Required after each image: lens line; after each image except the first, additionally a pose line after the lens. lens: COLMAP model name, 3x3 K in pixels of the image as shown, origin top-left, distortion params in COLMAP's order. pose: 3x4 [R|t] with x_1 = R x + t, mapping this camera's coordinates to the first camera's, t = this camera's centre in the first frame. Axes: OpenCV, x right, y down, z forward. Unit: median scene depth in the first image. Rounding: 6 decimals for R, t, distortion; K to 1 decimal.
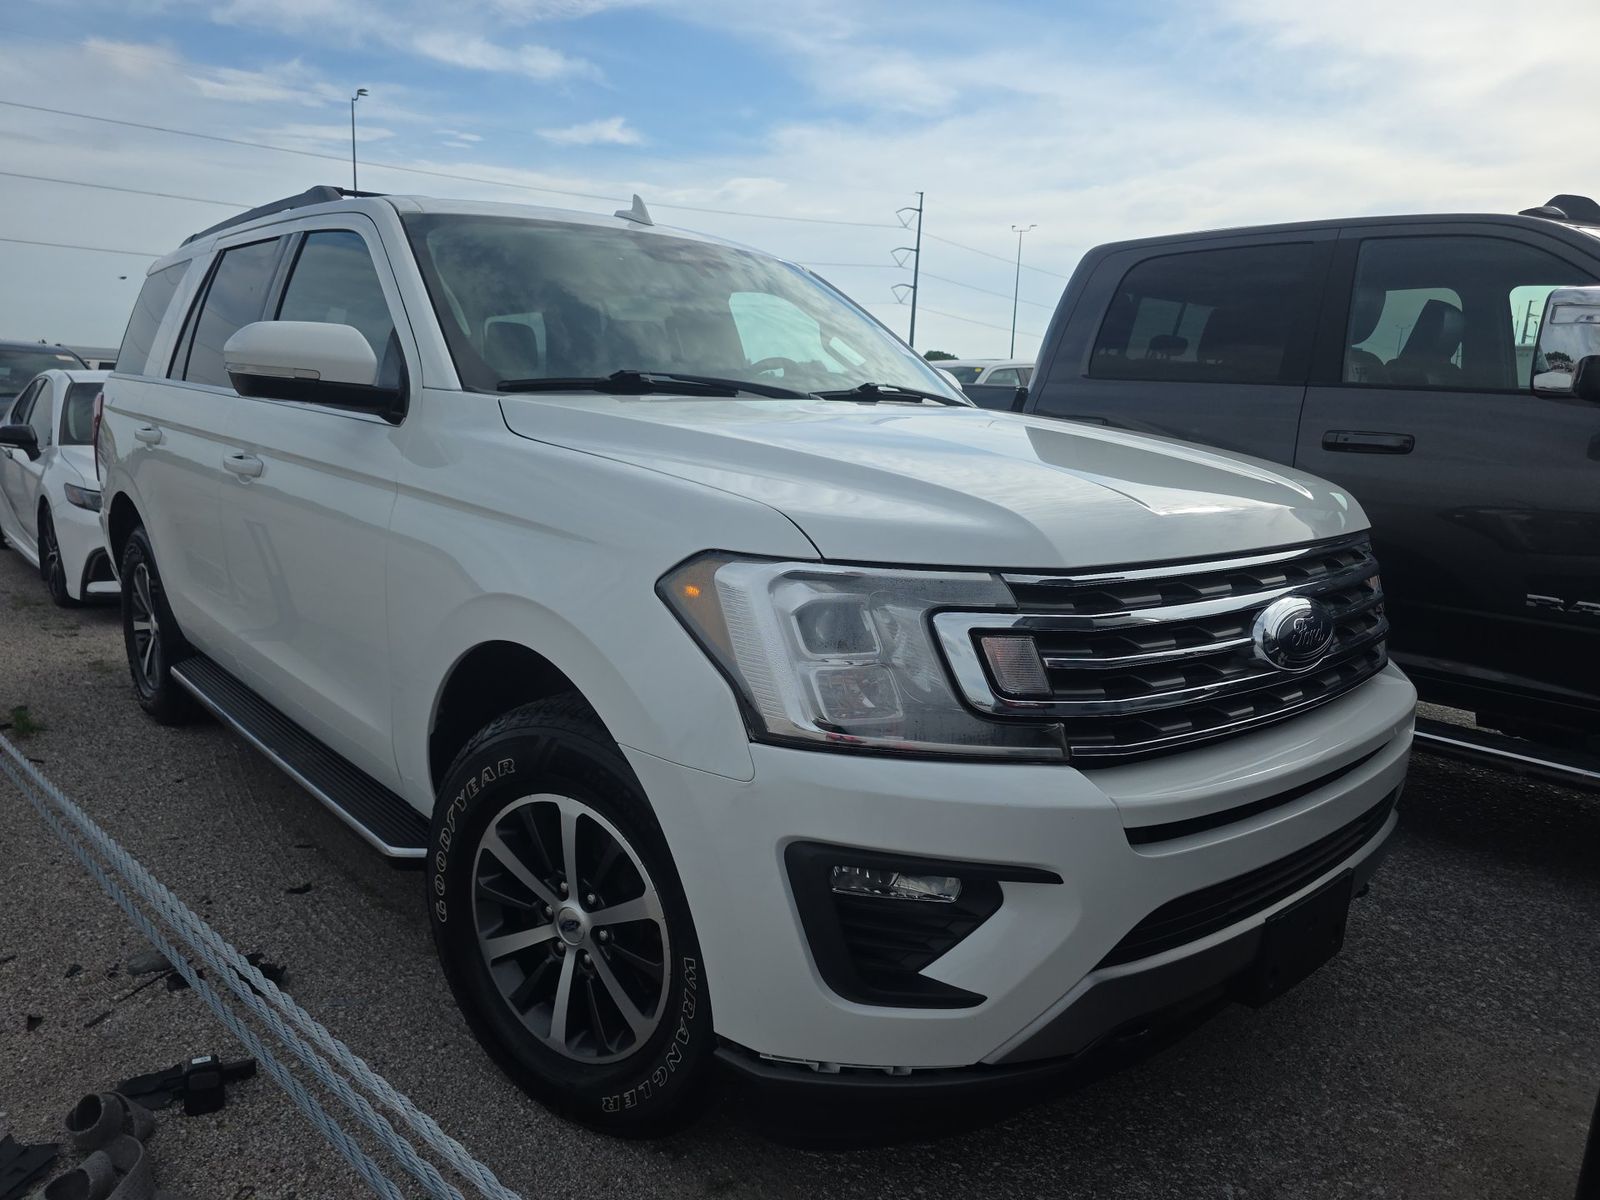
lens RADIAL K [[1089.1, 0, 805.3], [0, 1089.1, 627.9], [0, 0, 1]] dist [0.059063, -0.060684]
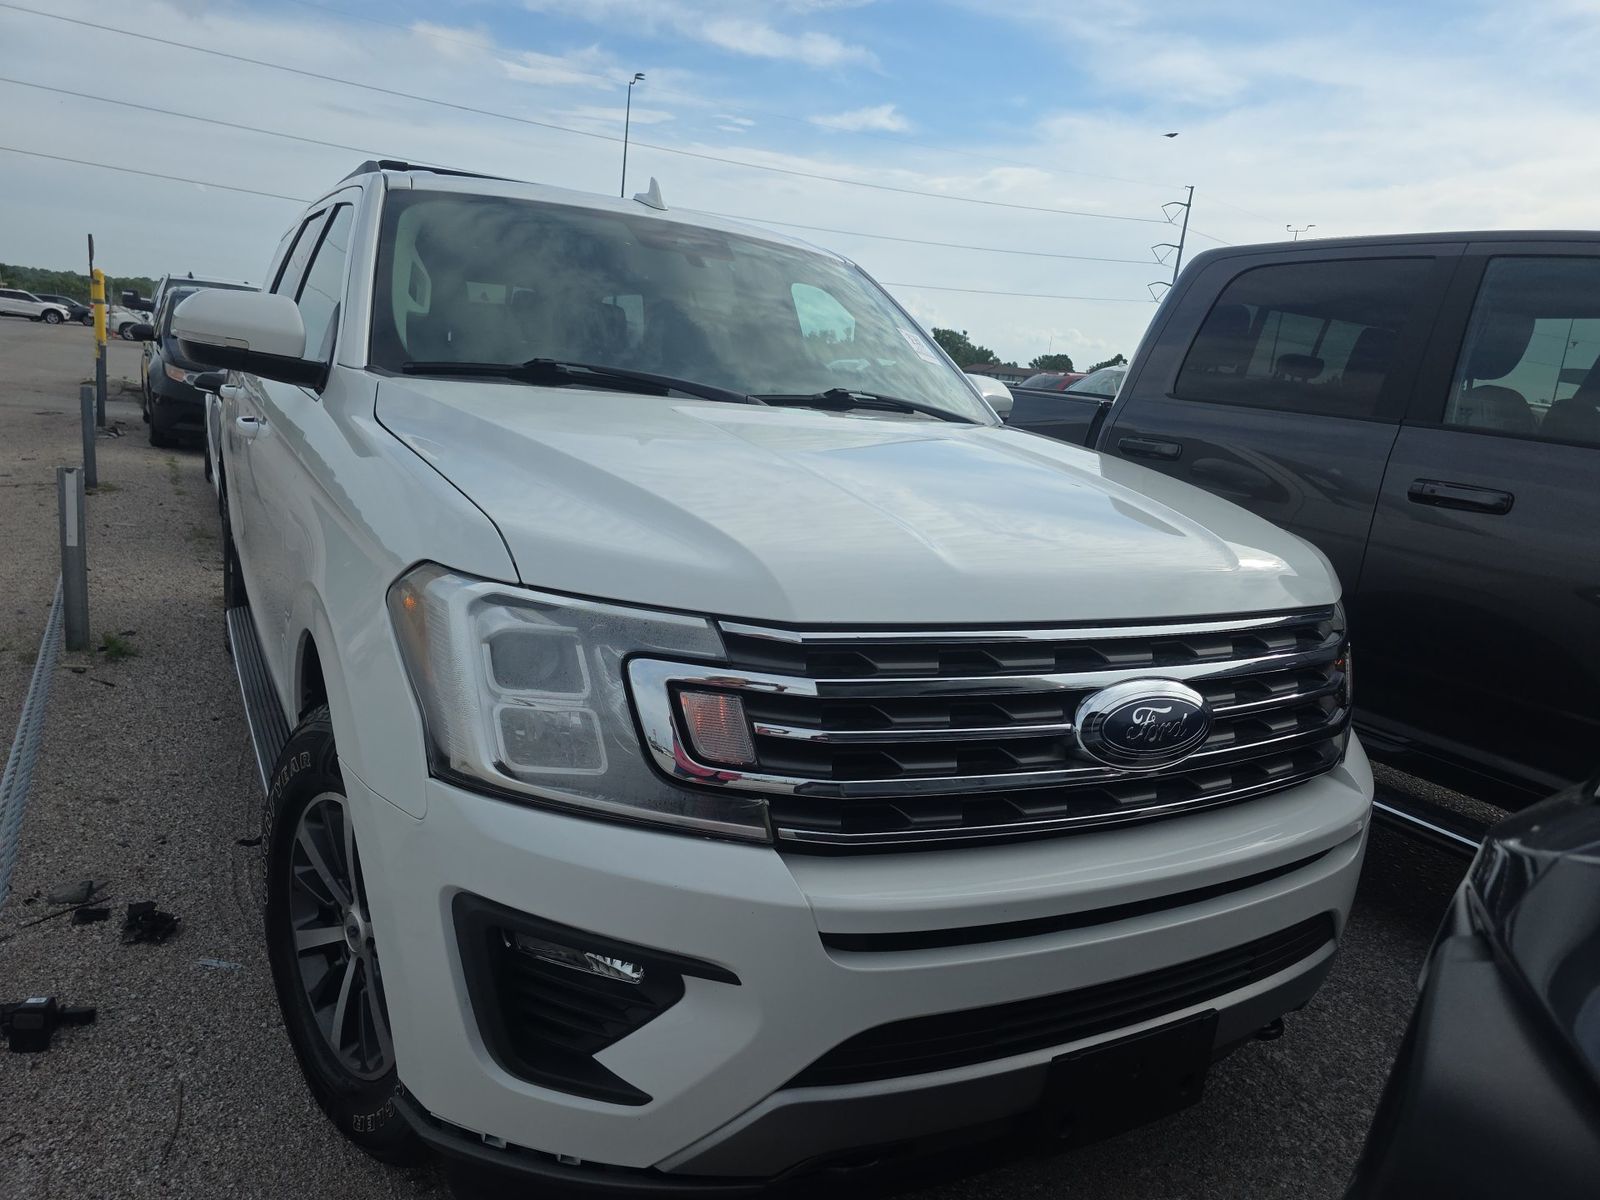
lens RADIAL K [[1089.1, 0, 805.3], [0, 1089.1, 627.9], [0, 0, 1]] dist [0.059063, -0.060684]
pose [[0.976161, 0.107497, -0.188559, 0.350336], [-0.105687, 0.994205, 0.019659, -0.058441], [0.189580, 0.000738, 0.981865, 0.134252]]
